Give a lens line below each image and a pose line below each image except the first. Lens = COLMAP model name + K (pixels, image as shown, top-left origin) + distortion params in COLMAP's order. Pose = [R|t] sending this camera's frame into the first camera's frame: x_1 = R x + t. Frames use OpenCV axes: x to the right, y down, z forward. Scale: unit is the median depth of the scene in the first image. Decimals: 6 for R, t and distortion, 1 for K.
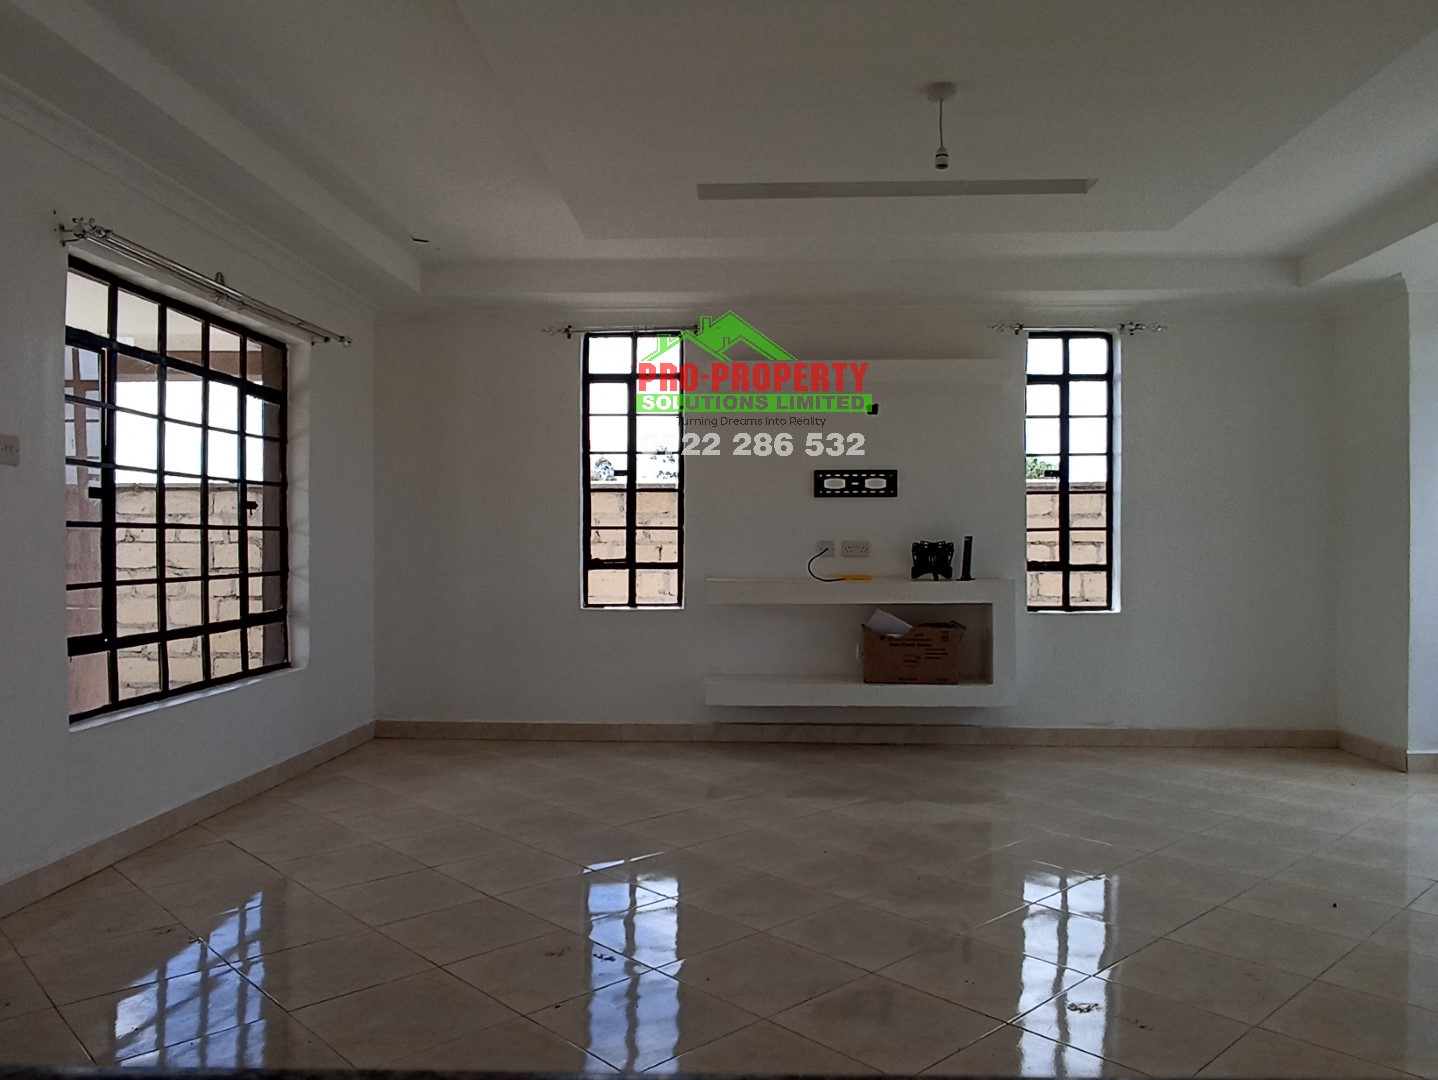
lens RADIAL K [[1050.7, 0, 719.4], [0, 1050.7, 542.6], [0, 0, 1]] dist [0.002505, -0.000582]
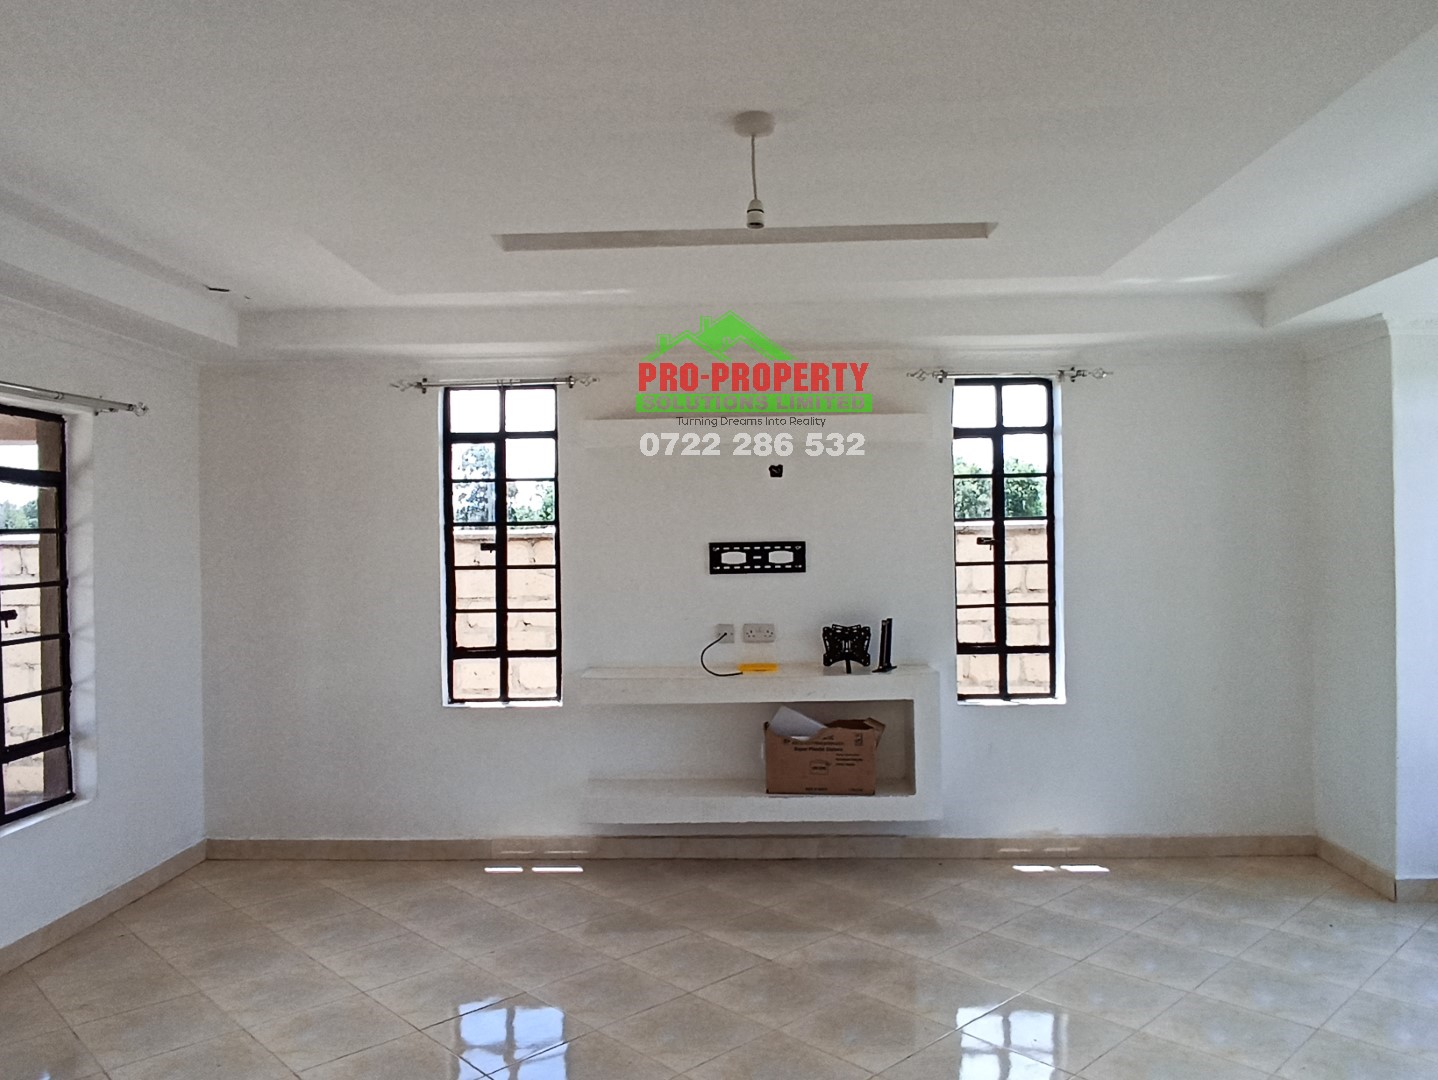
lens RADIAL K [[1050.7, 0, 718.2], [0, 1050.7, 542.6], [0, 0, 1]] dist [0.002505, -0.000582]
pose [[0.999858, -0.015012, 0.007707, 0.090655], [0.014993, 0.999884, 0.002539, -0.071177], [-0.007744, -0.002423, 0.999967, 0.135714]]
